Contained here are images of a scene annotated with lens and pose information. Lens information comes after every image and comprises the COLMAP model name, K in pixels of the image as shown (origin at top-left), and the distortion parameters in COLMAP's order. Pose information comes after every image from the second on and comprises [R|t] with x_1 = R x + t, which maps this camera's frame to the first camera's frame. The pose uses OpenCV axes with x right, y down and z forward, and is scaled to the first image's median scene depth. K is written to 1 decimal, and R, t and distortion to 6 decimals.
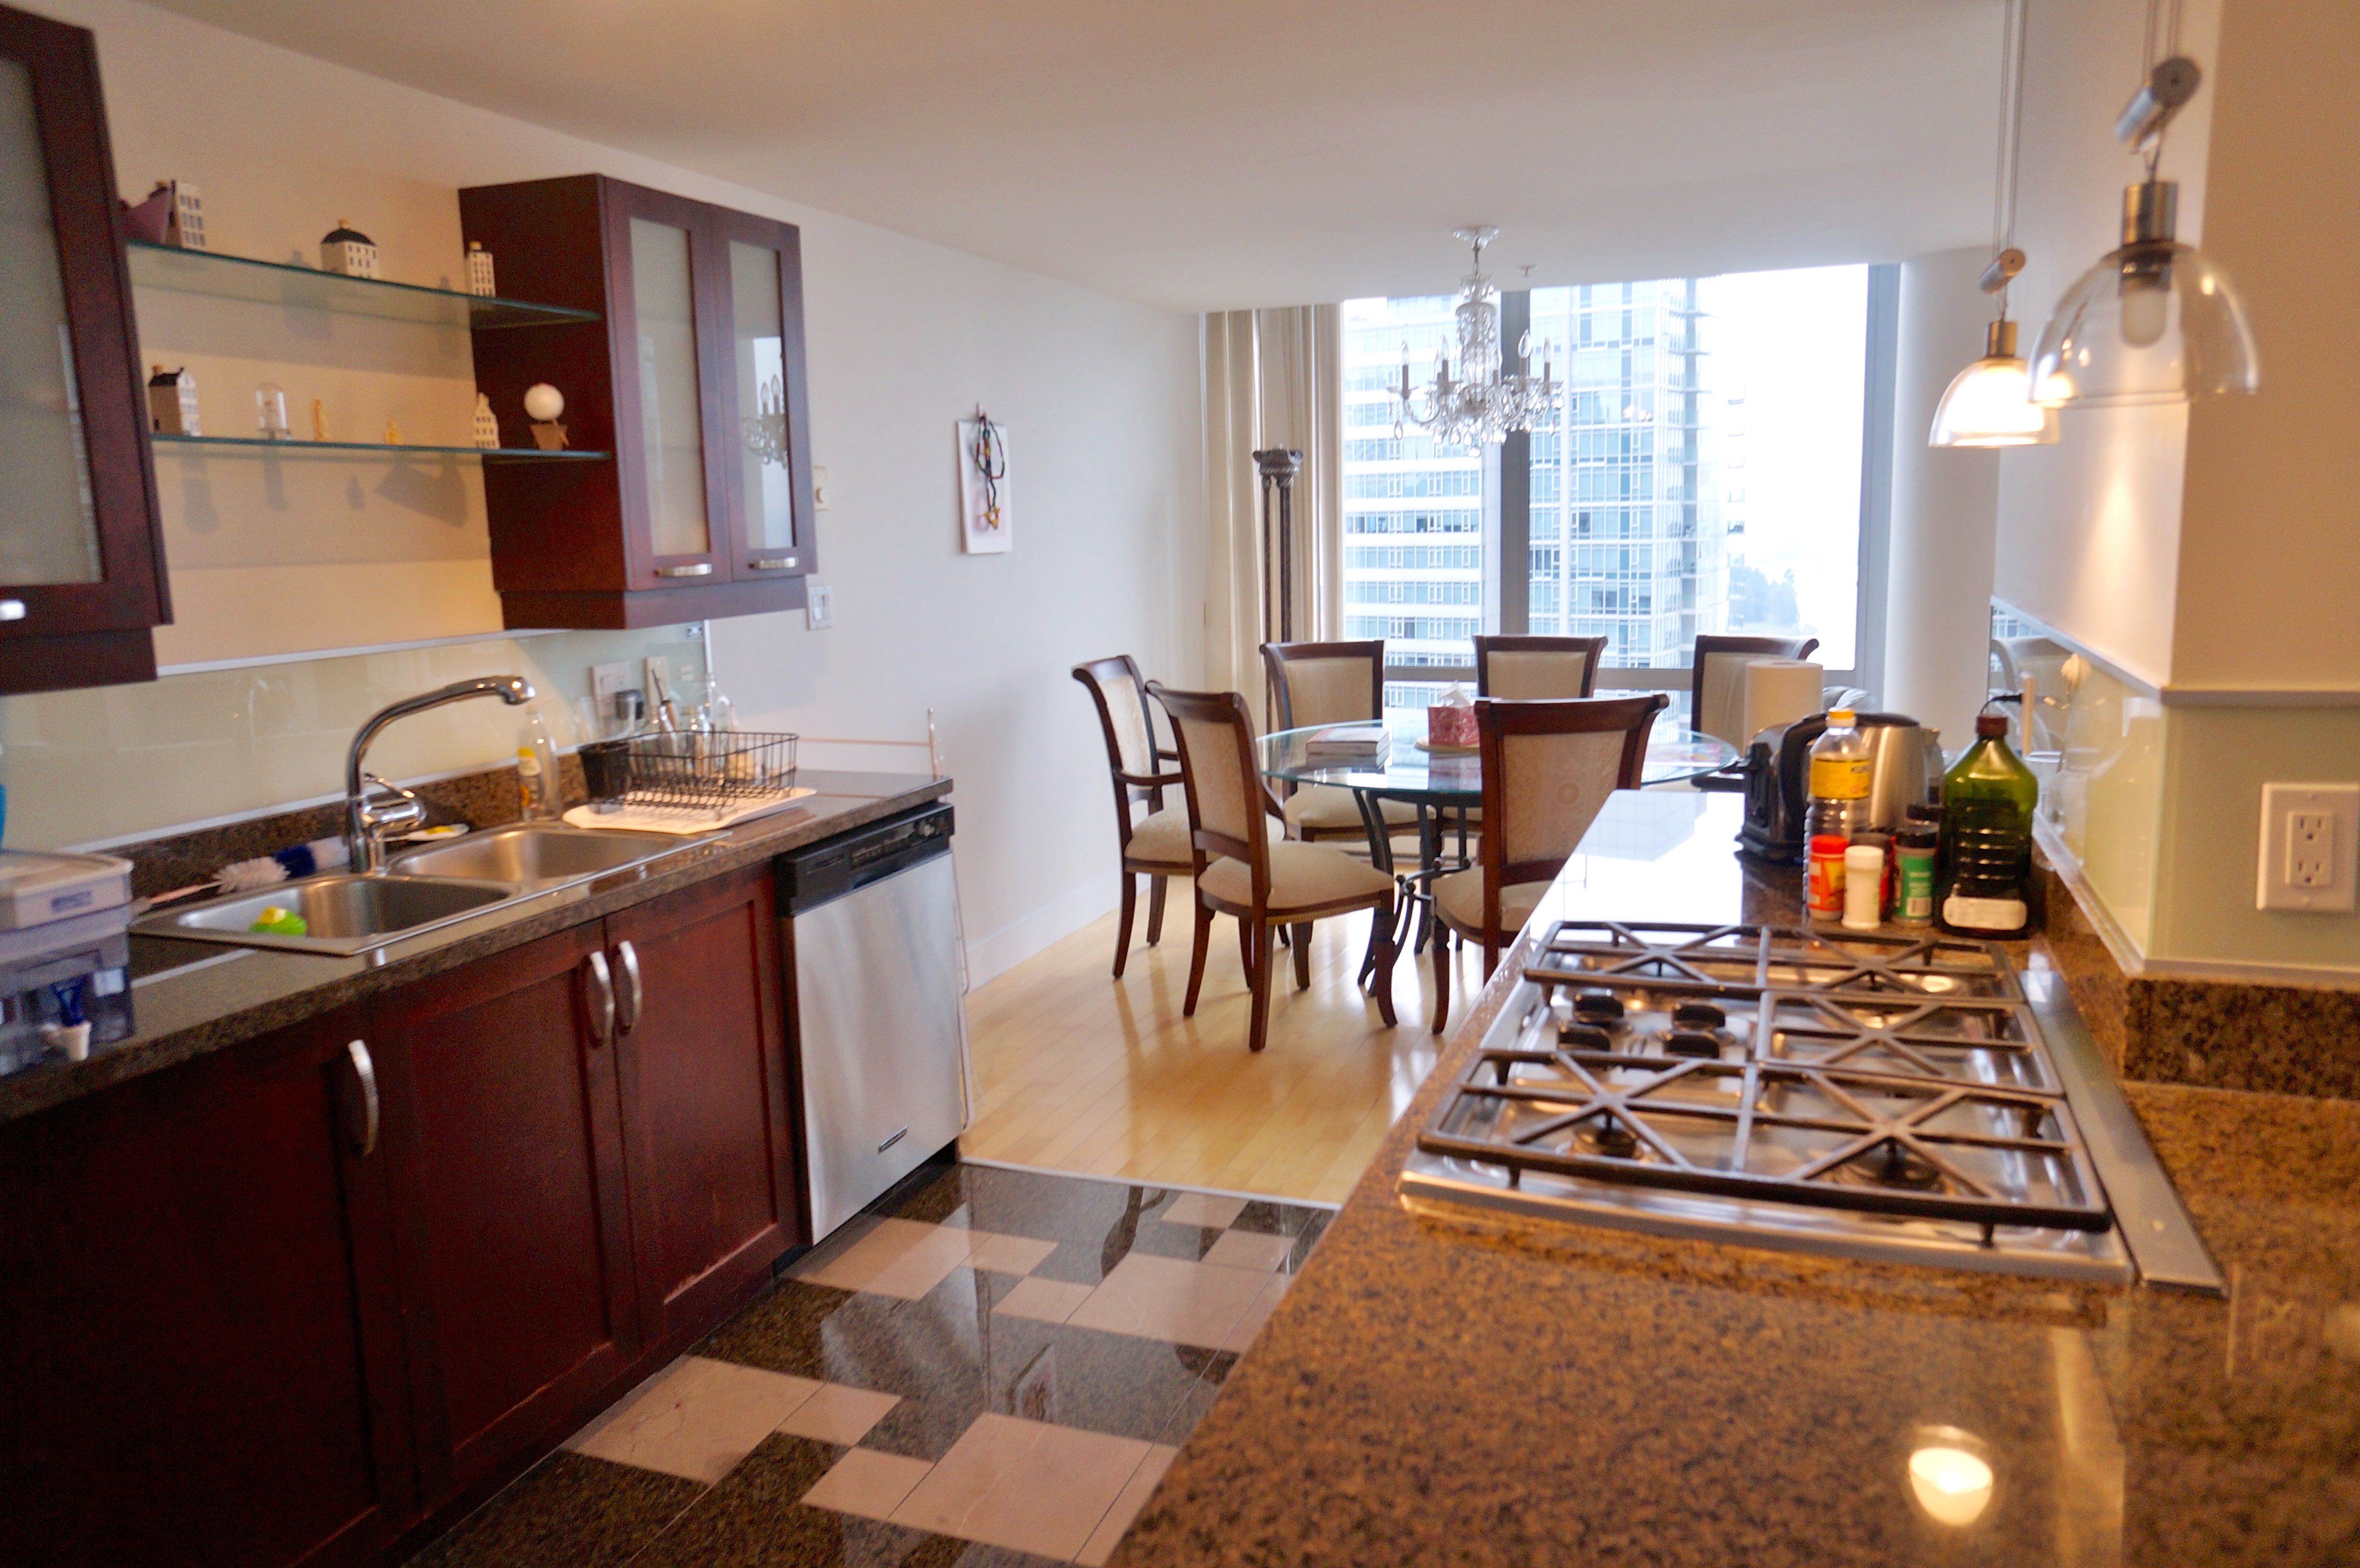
lens RADIAL K [[1587.5, 0, 1210.7], [0, 1587.5, 766.9], [0, 0, 1]] dist [-0.069703, 0.090204]
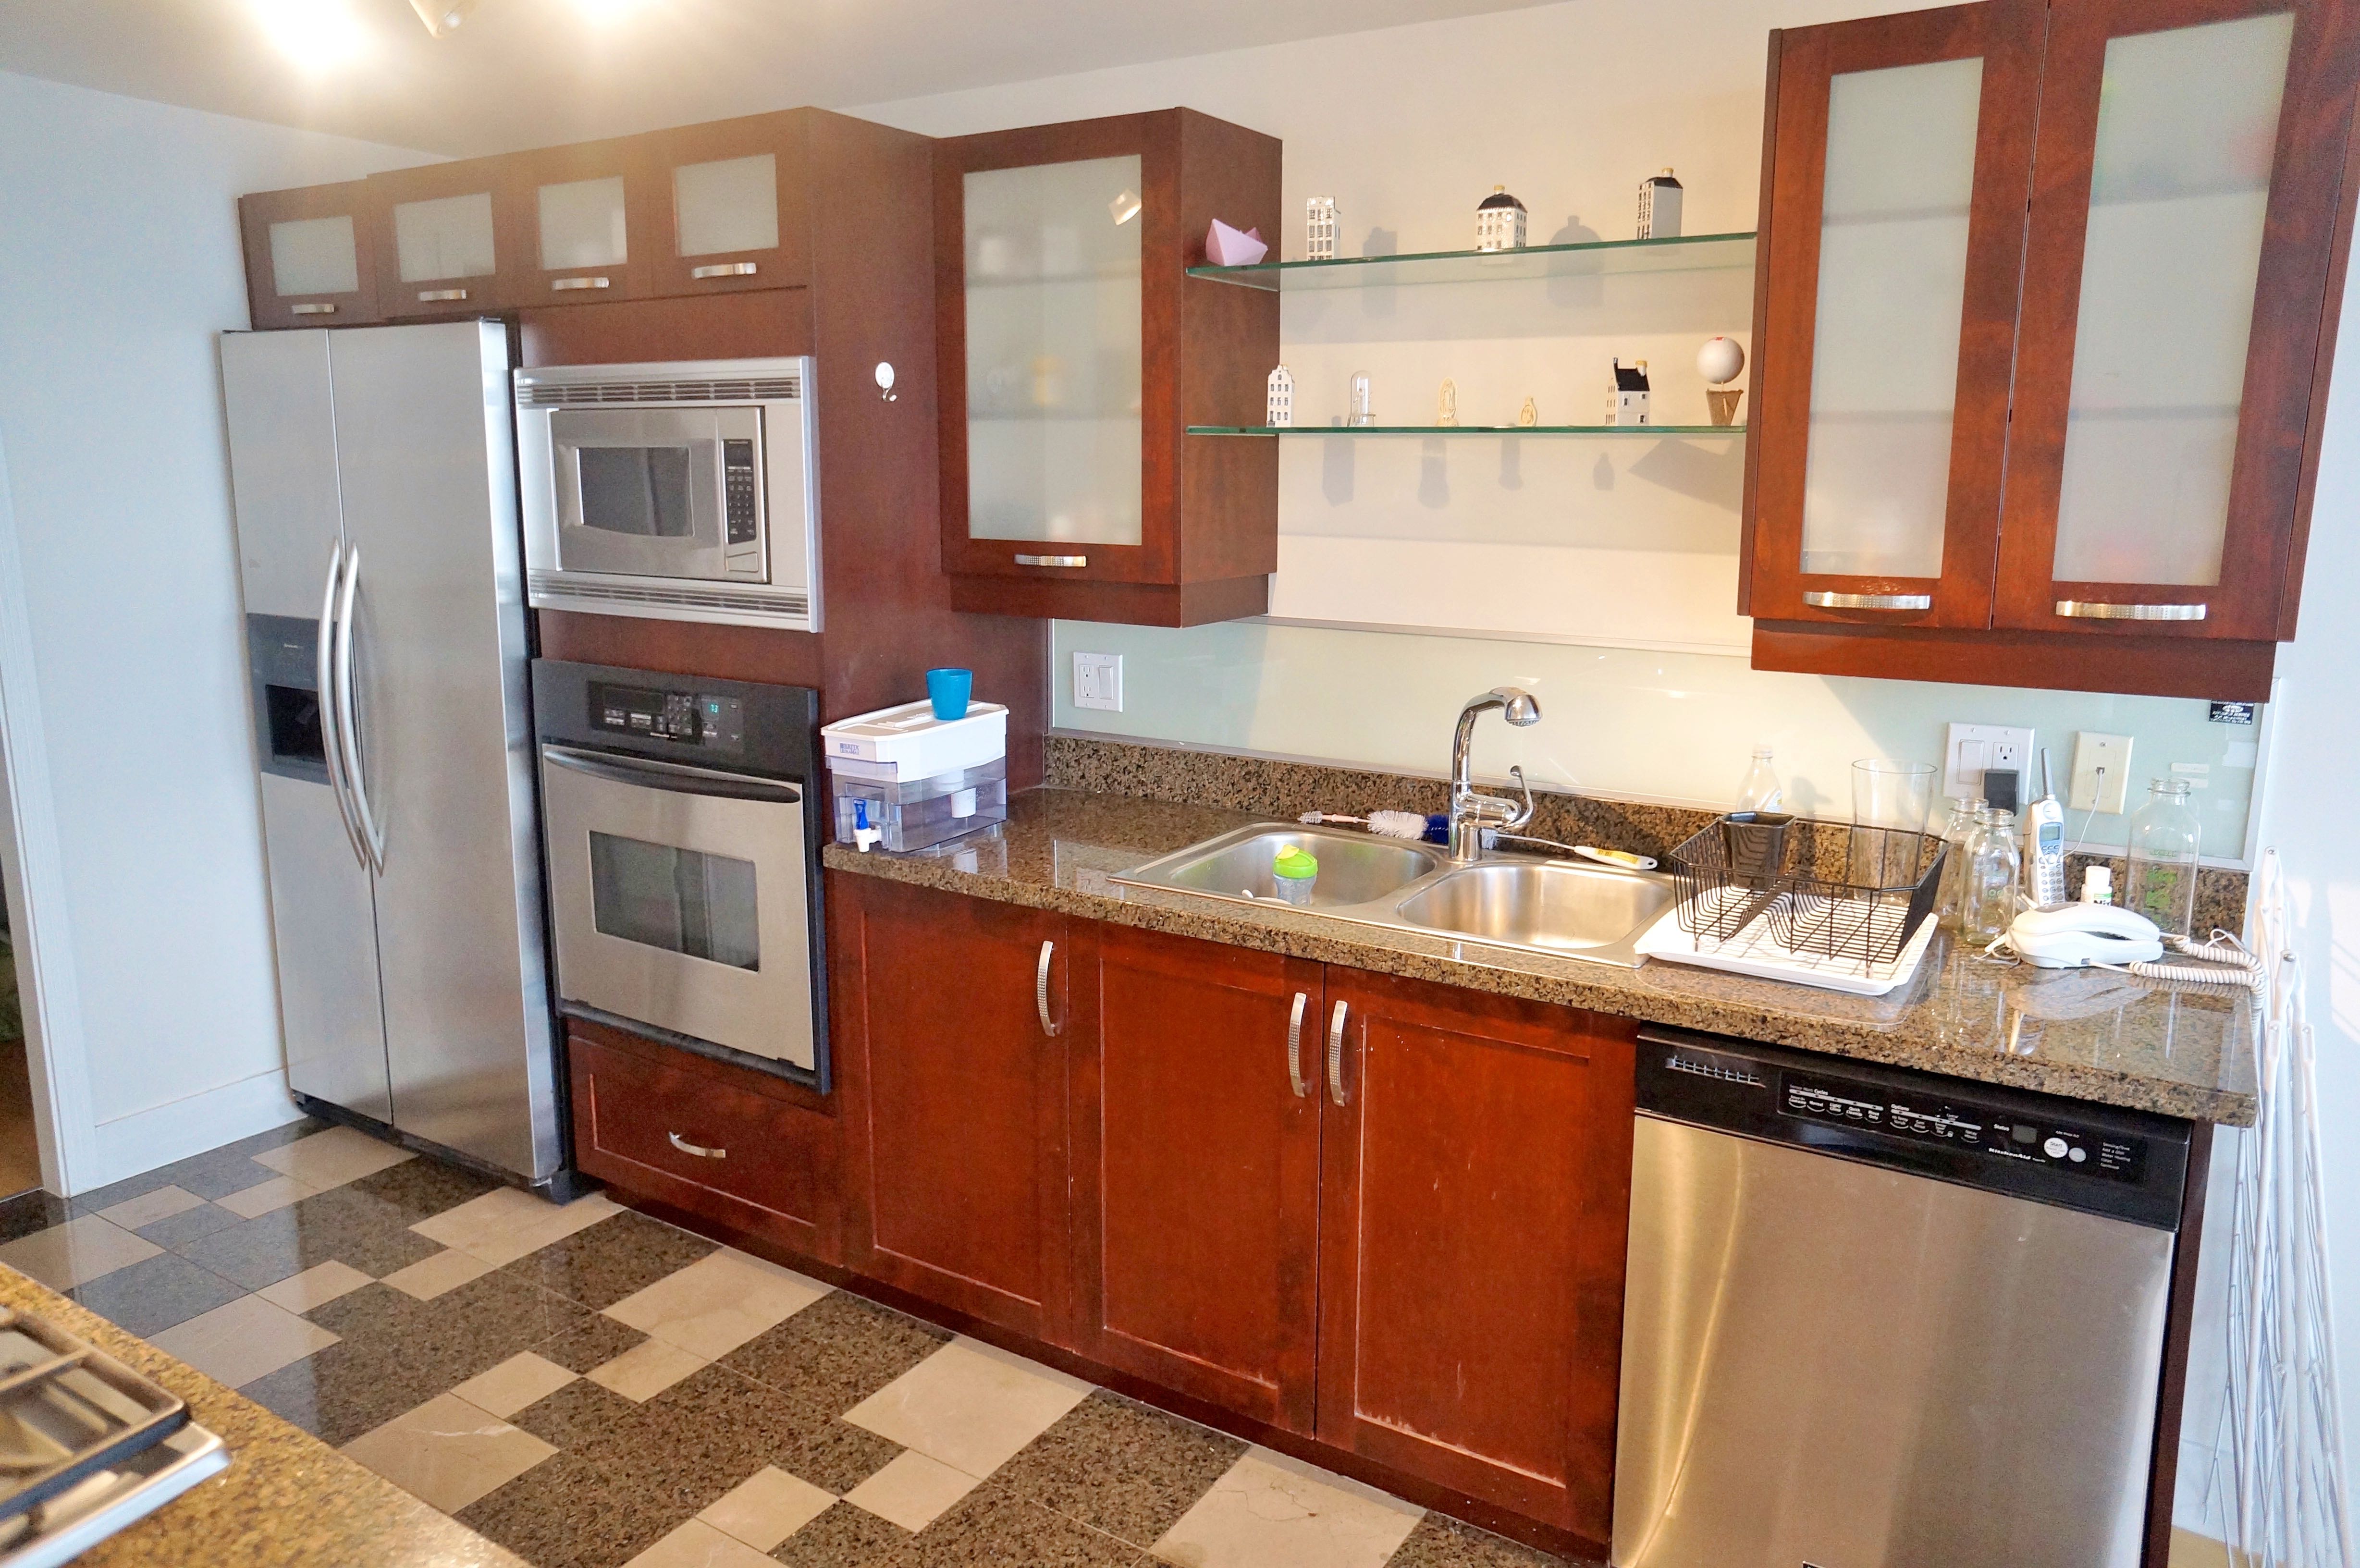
lens RADIAL K [[1587.5, 0, 1210.7], [0, 1587.5, 766.9], [0, 0, 1]] dist [-0.069703, 0.090204]
pose [[-0.204319, 0.206515, -0.956873, 0.405919], [-0.151120, 0.959121, 0.239269, -0.189802], [0.967169, 0.193489, -0.164758, 0.936722]]
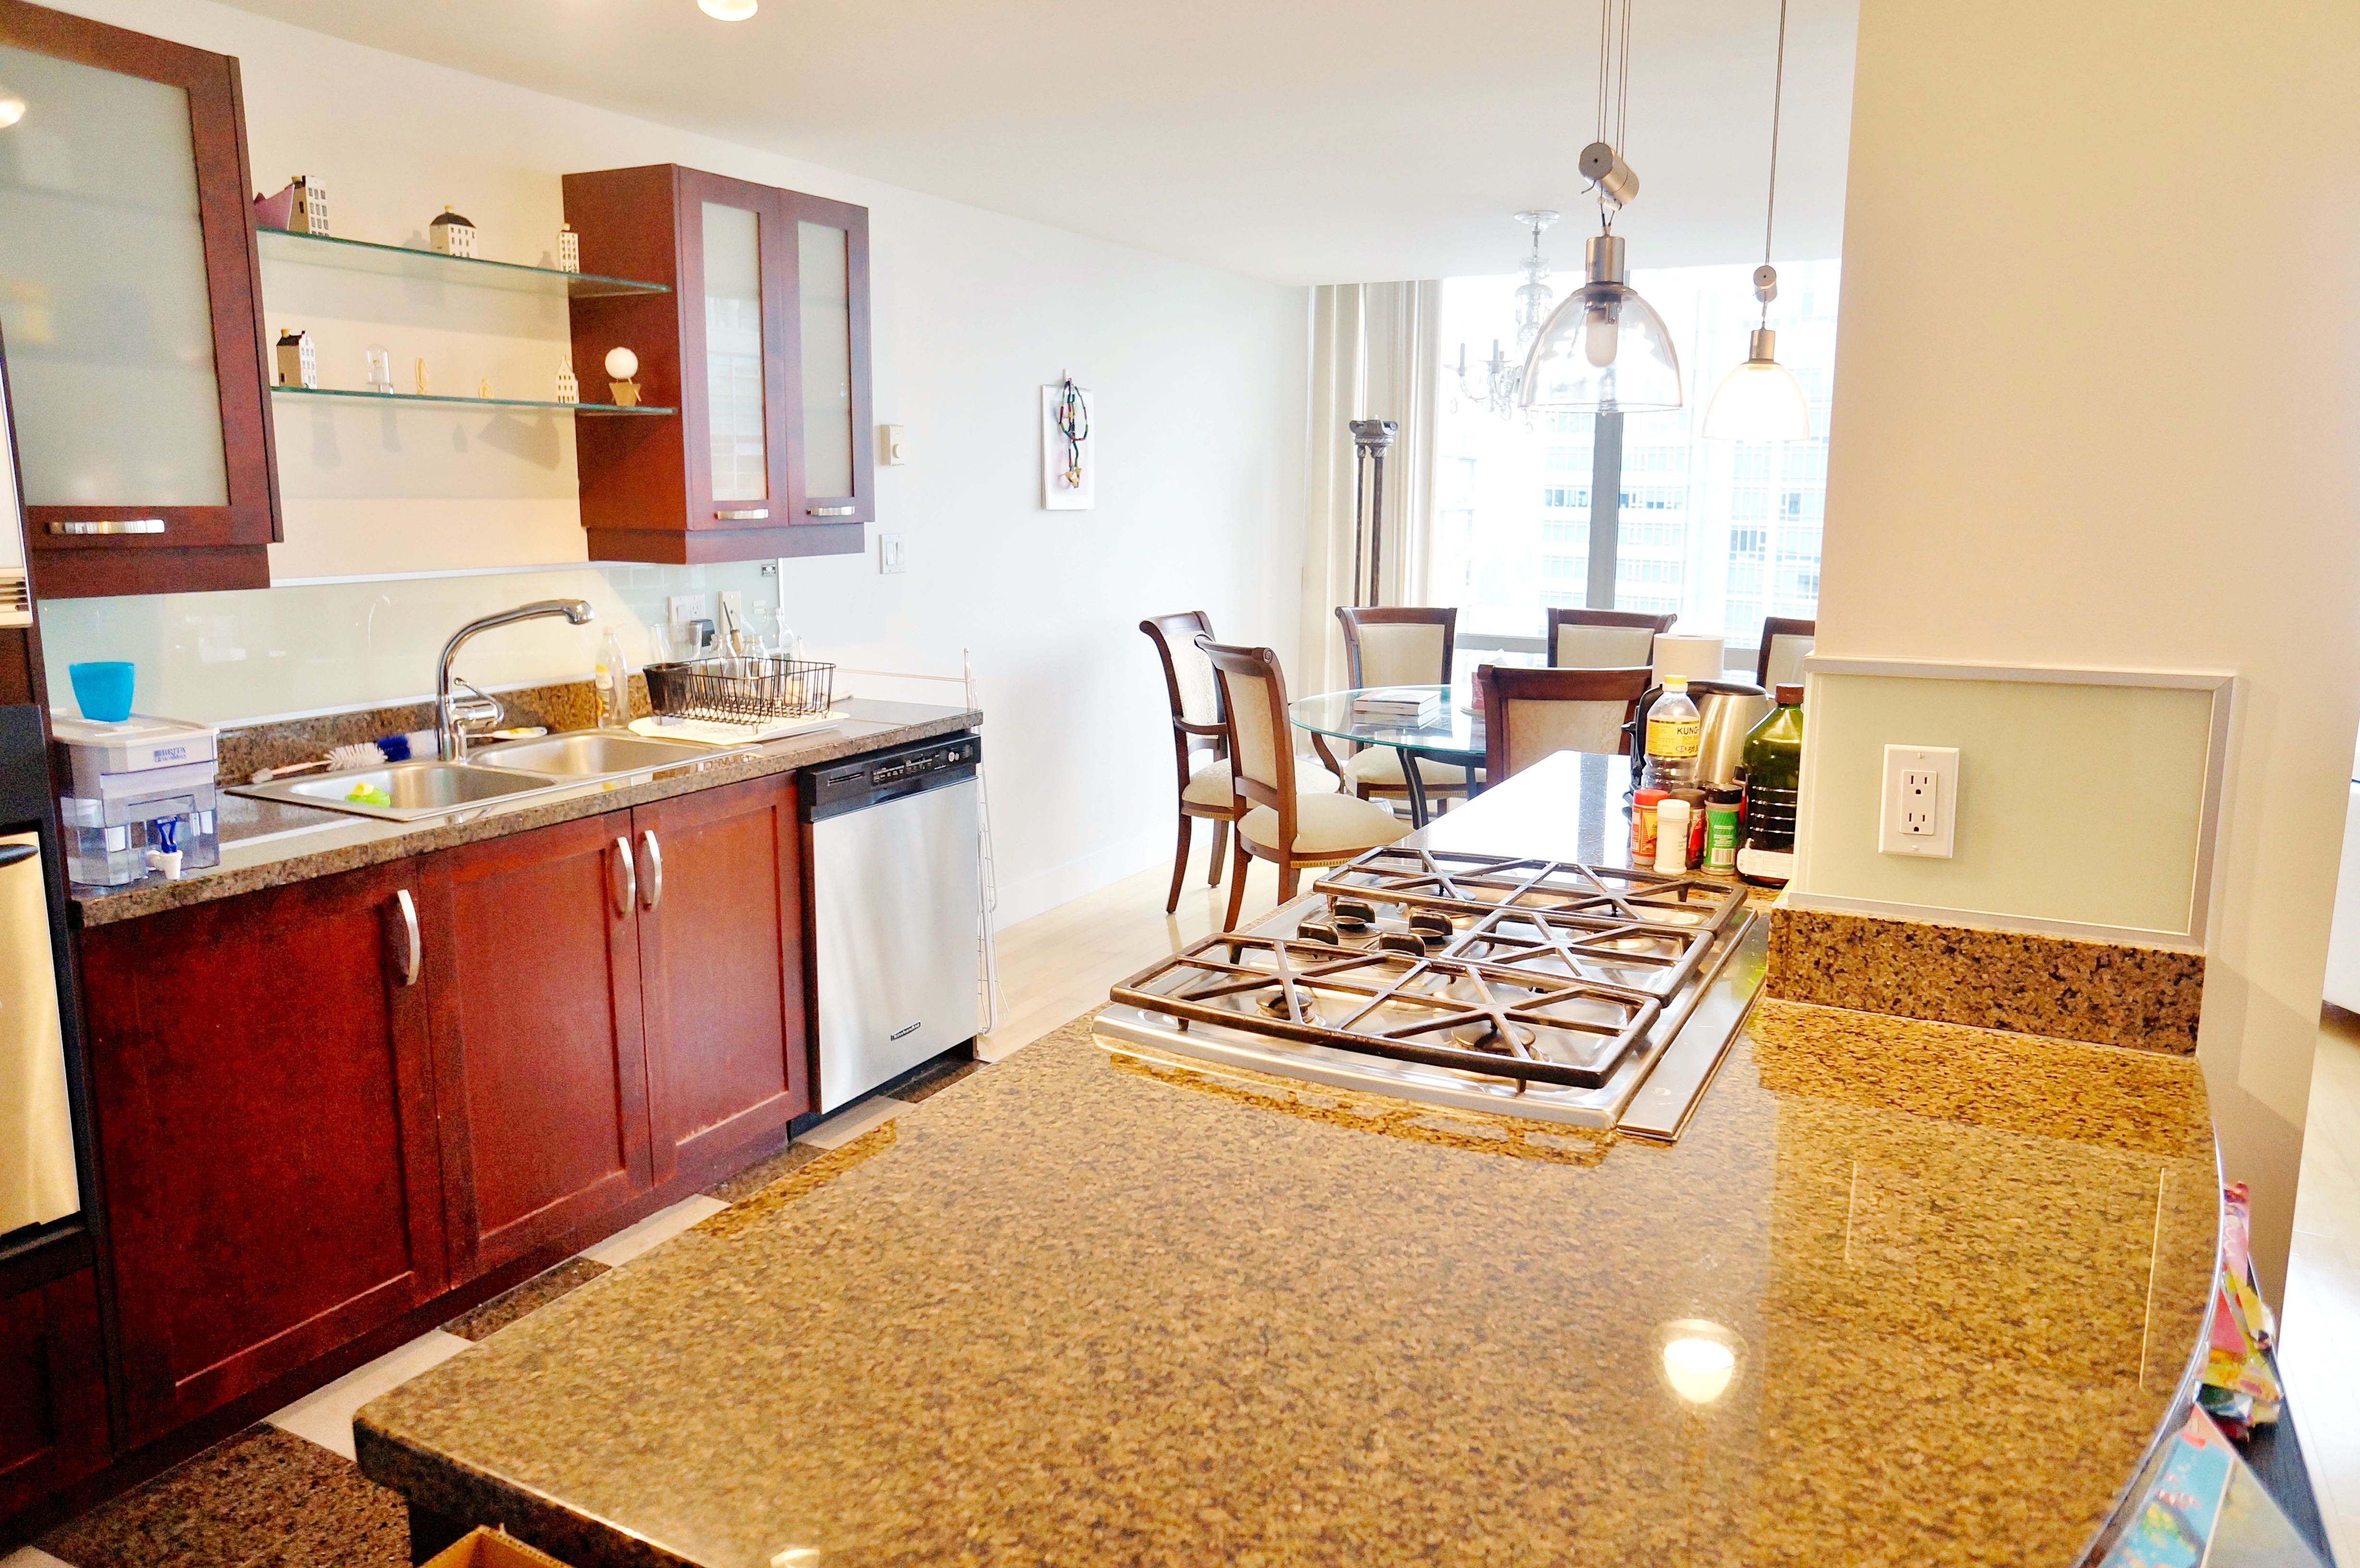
lens RADIAL K [[1587.5, 0, 1210.7], [0, 1587.5, 766.9], [0, 0, 1]] dist [-0.069703, 0.090204]
pose [[0.991860, 0.053871, -0.115375, 0.153833], [-0.051300, 0.998367, 0.025141, 0.011742], [0.116540, -0.019017, 0.993004, -0.098735]]
